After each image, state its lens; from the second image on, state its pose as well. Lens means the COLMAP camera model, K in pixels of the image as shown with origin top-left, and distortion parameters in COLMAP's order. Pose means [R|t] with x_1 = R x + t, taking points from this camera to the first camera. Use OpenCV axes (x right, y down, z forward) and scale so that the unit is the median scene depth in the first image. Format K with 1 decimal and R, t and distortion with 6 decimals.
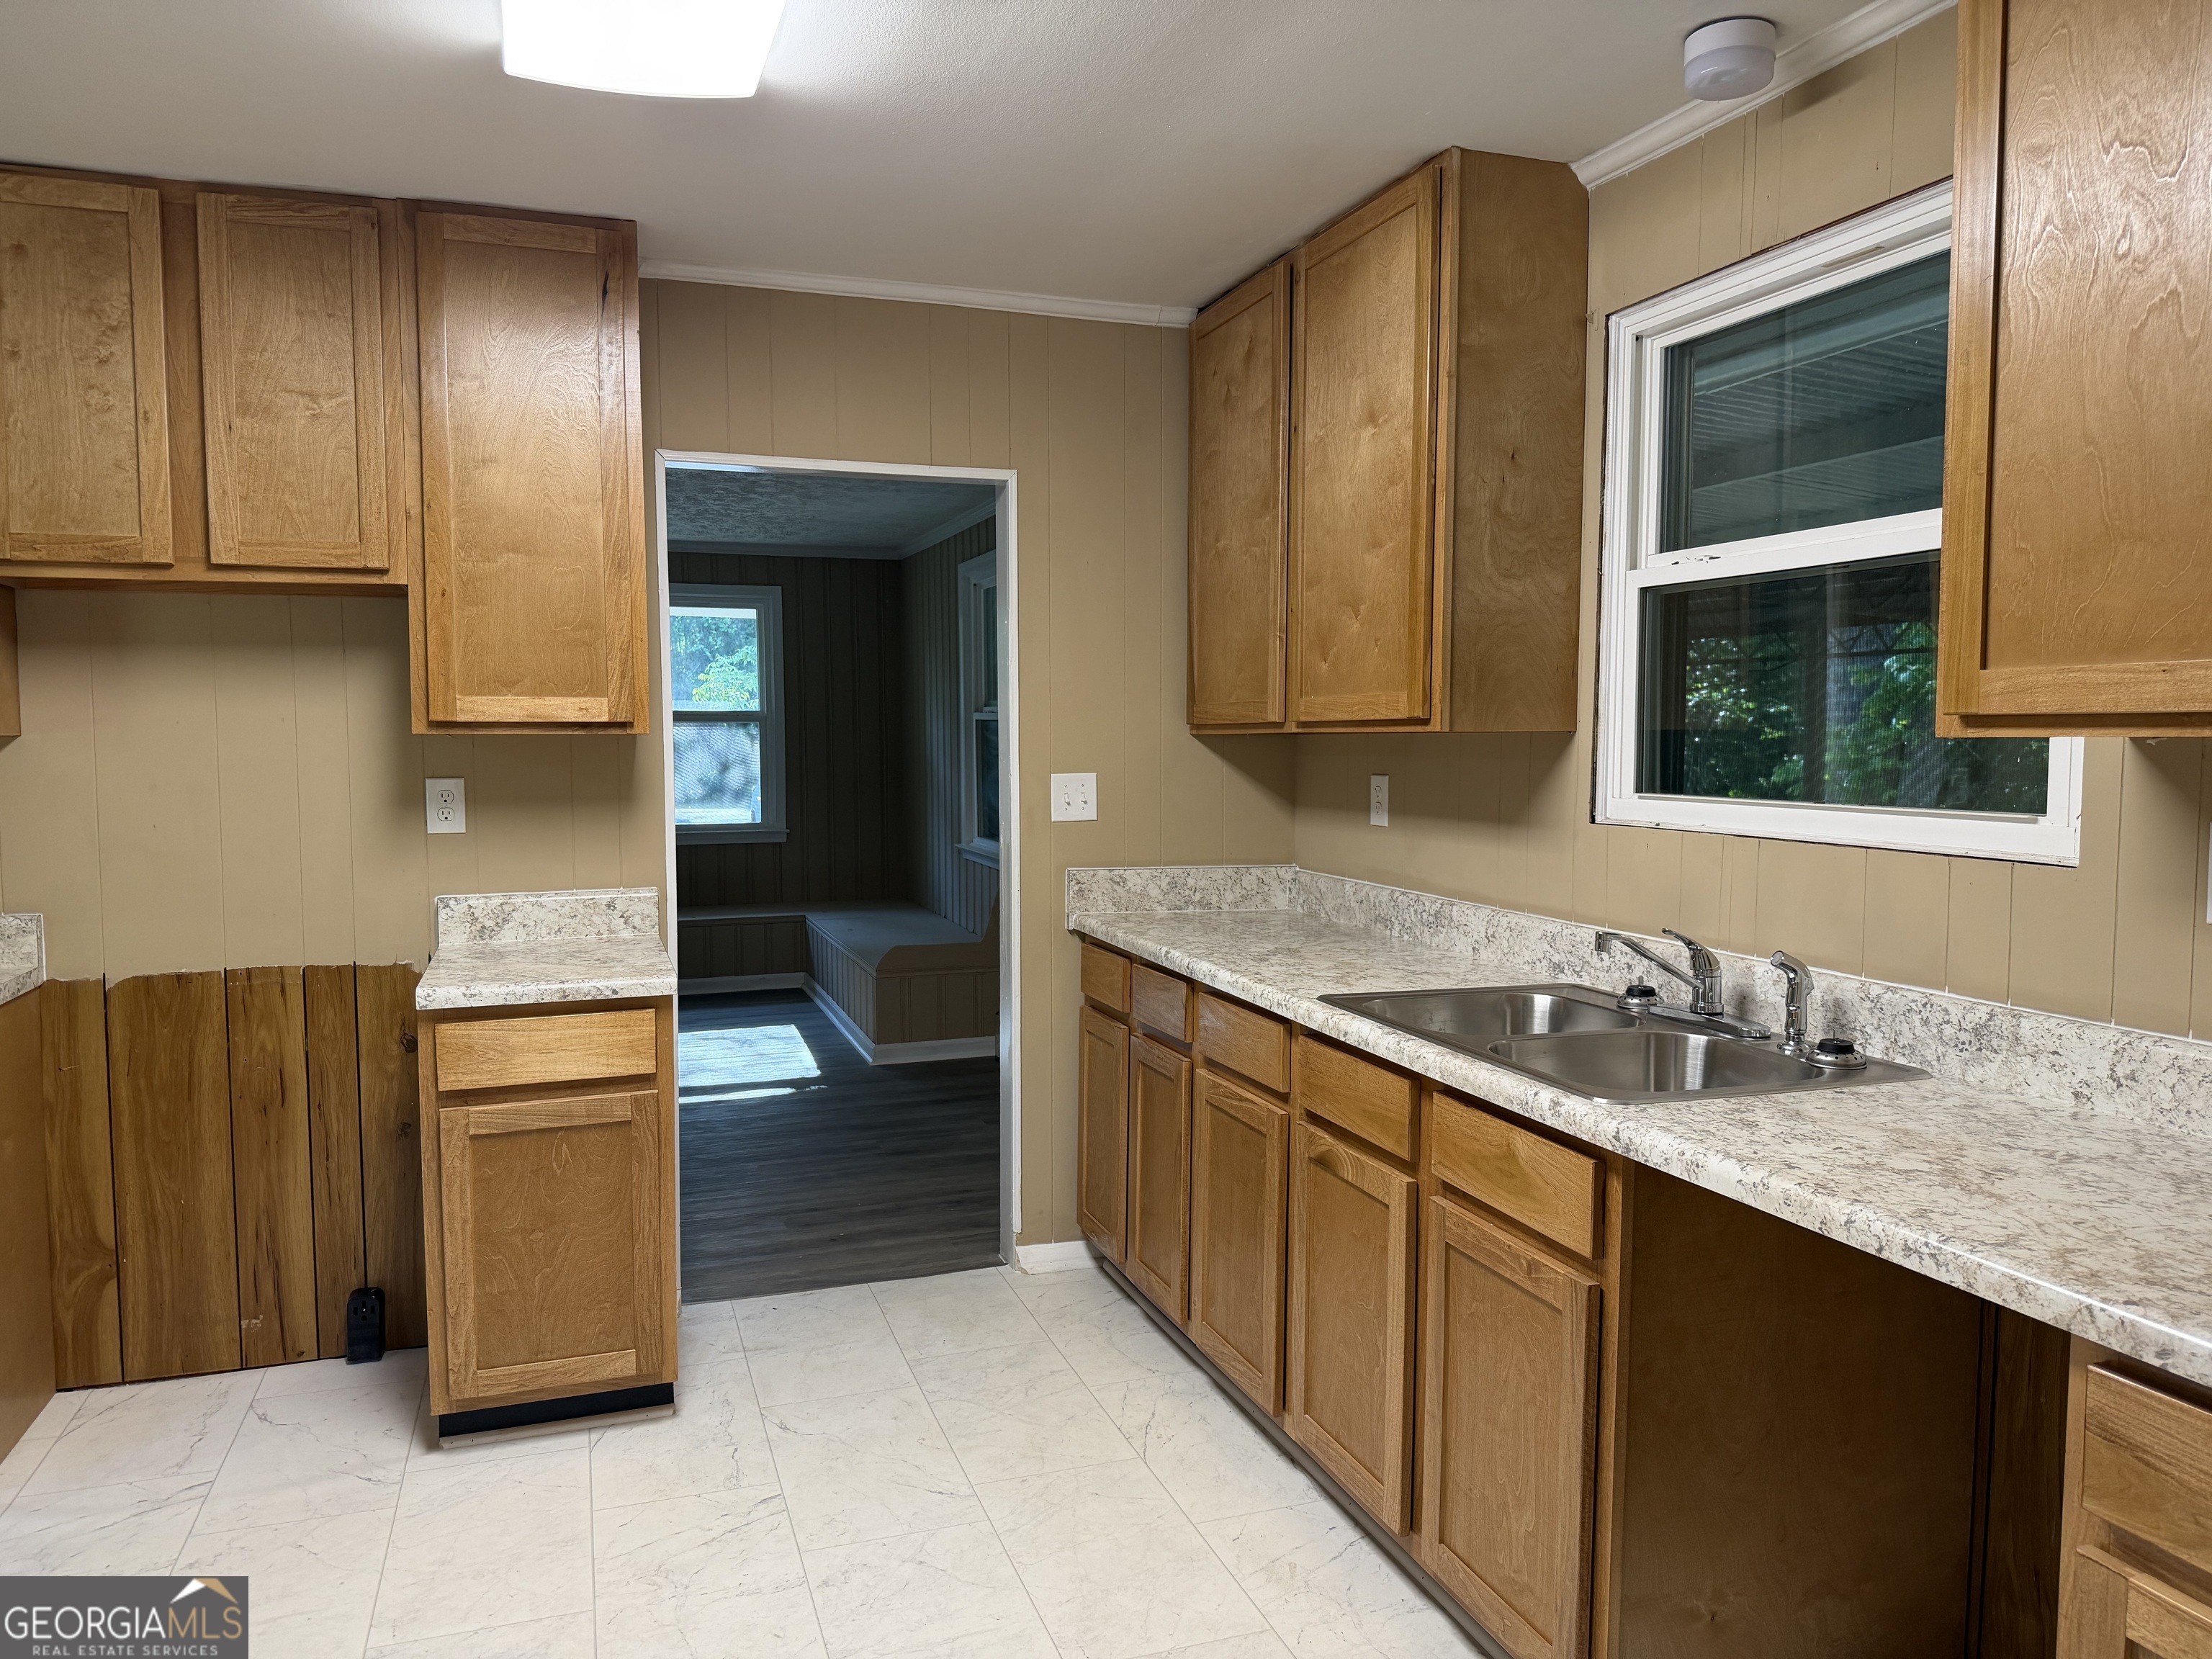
lens RADIAL K [[1553.7, 0, 1101.6], [0, 1553.7, 825.2], [0, 0, 1]] dist [0.093840, -0.087325]
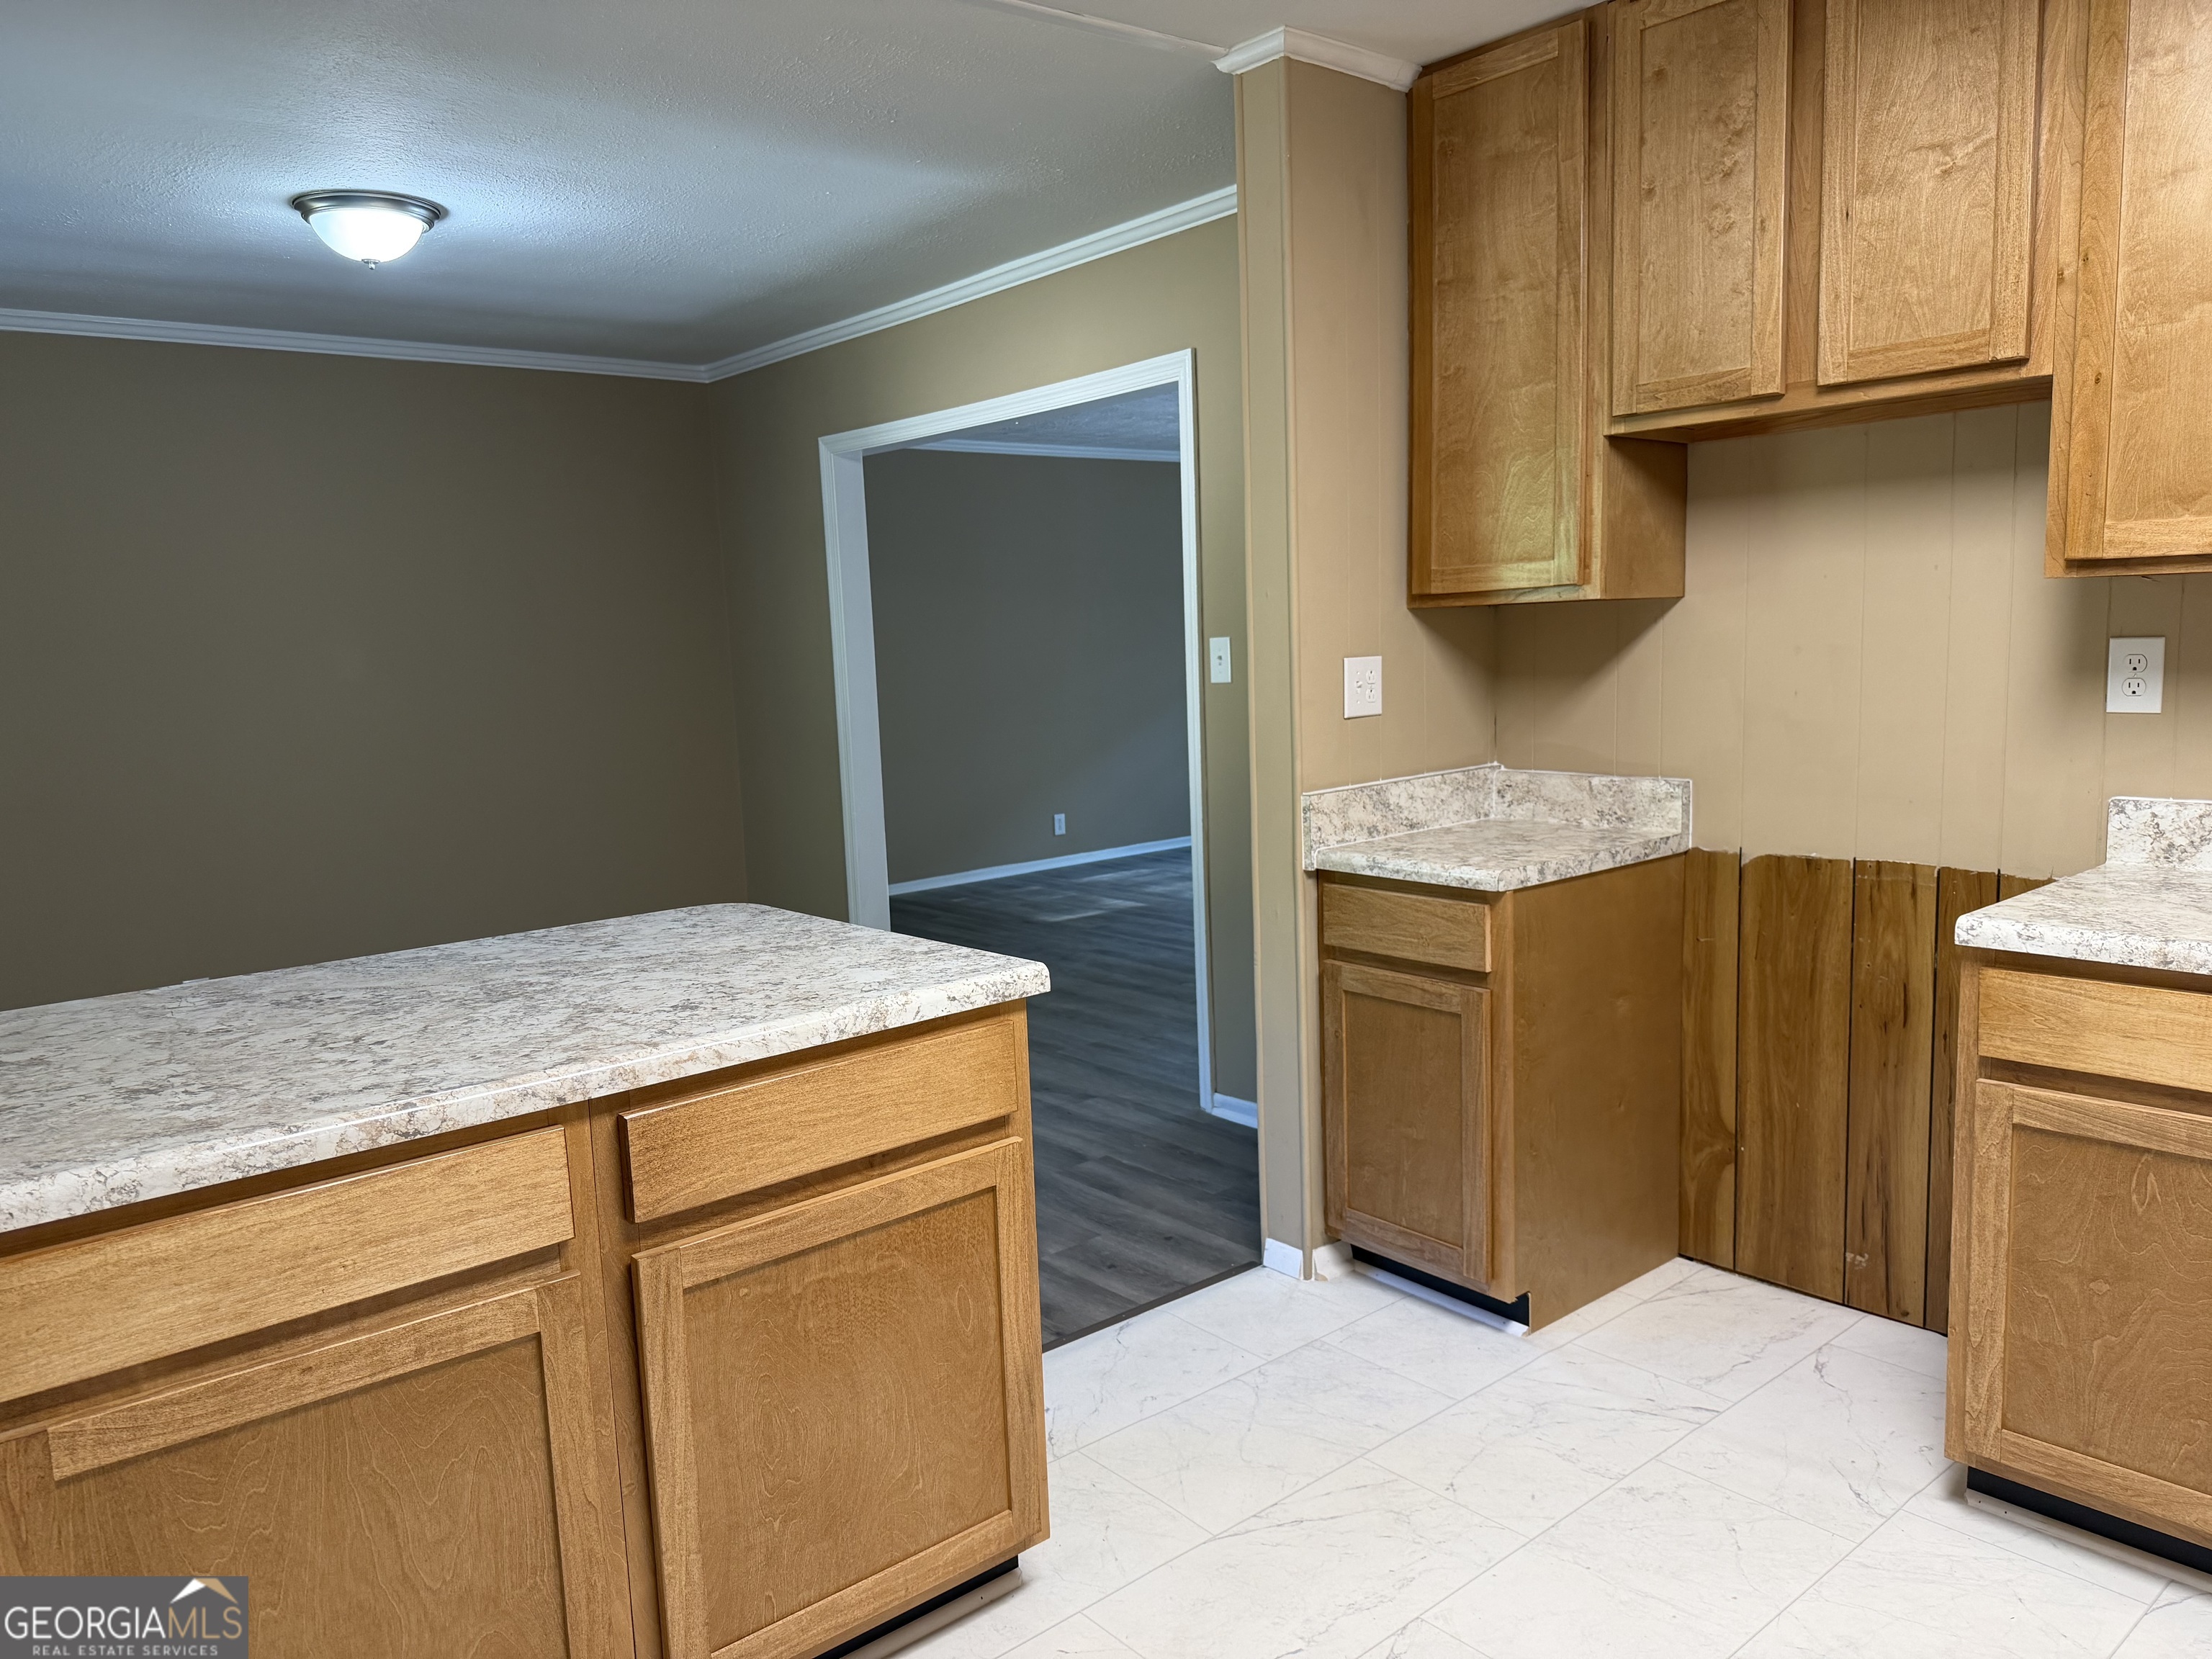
lens RADIAL K [[1584.8, 0, 1134.8], [0, 1584.8, 839.9], [0, 0, 1]] dist [0.031858, -0.036987]
pose [[0.379463, 0.111824, -0.918424, 0.110957], [-0.023287, 0.993509, 0.111344, -0.009012], [0.924914, -0.020864, 0.379604, 0.320937]]
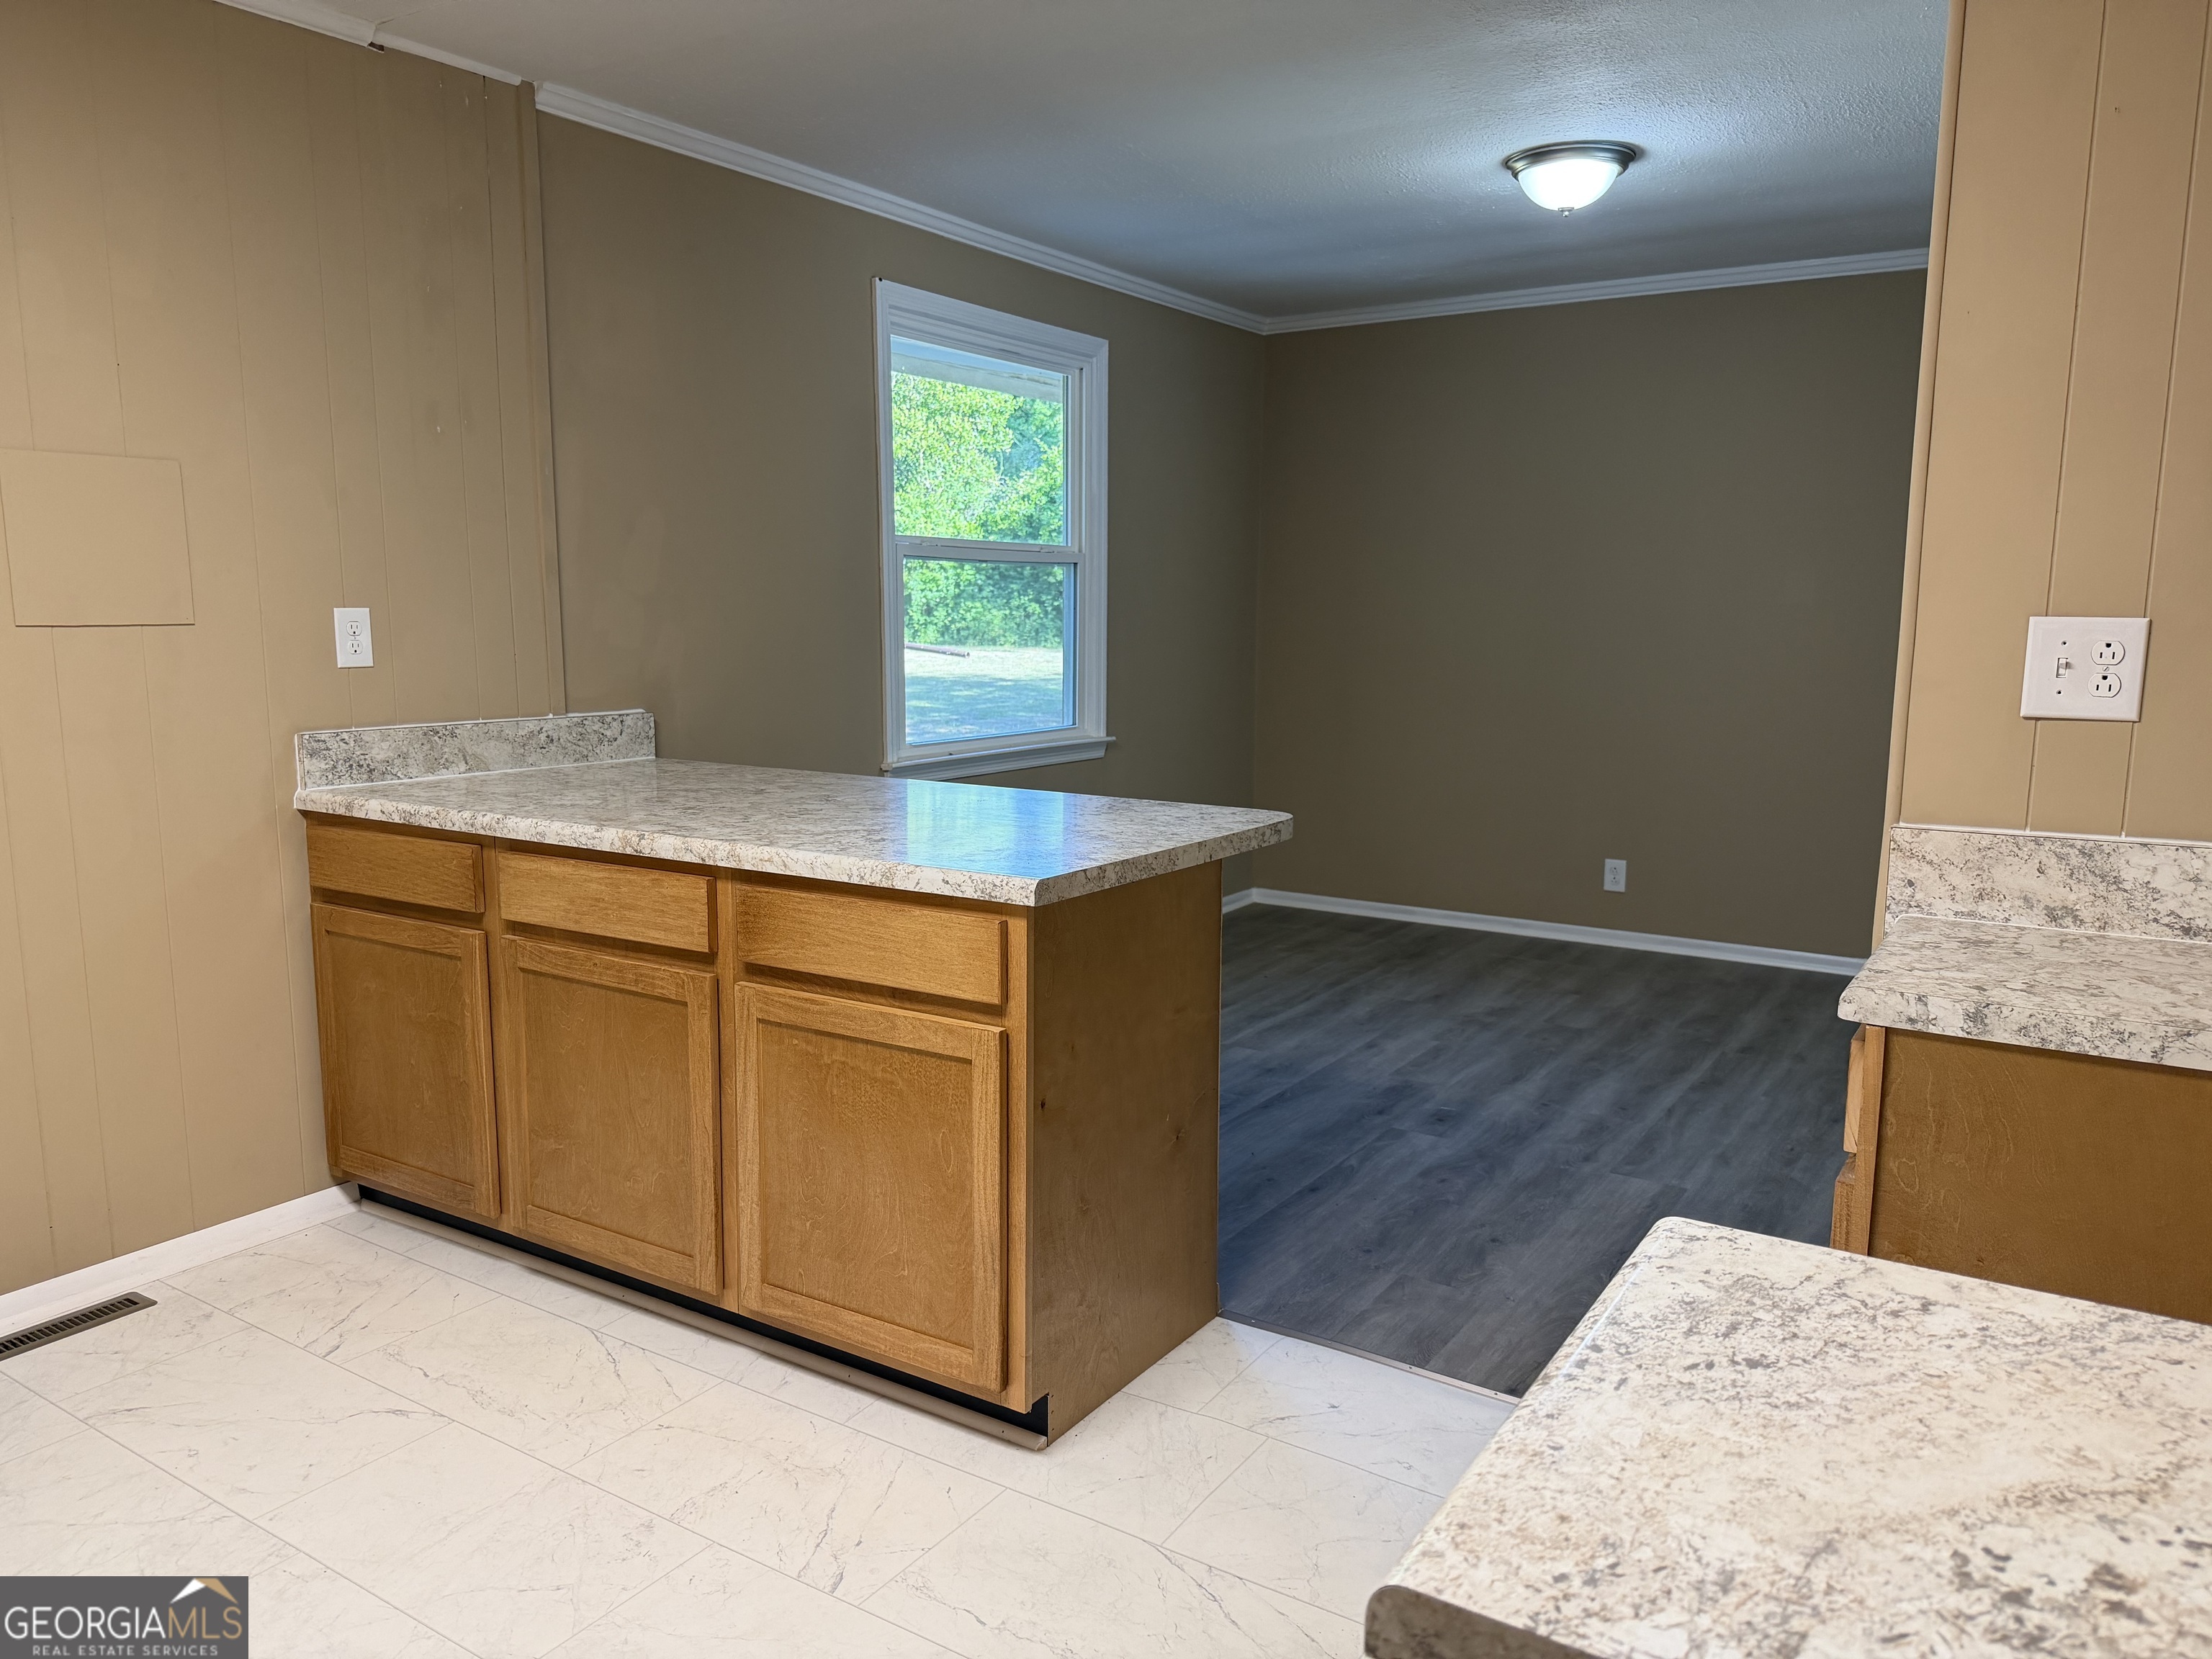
lens RADIAL K [[1548.8, 0, 1103.1], [0, 1548.8, 842.2], [0, 0, 1]] dist [0.058663, -0.083495]
pose [[-0.787264, 0.095790, -0.609131, -0.118353], [-0.040292, 0.977757, 0.205833, -0.039956], [0.615299, 0.186588, -0.765893, 1.074901]]
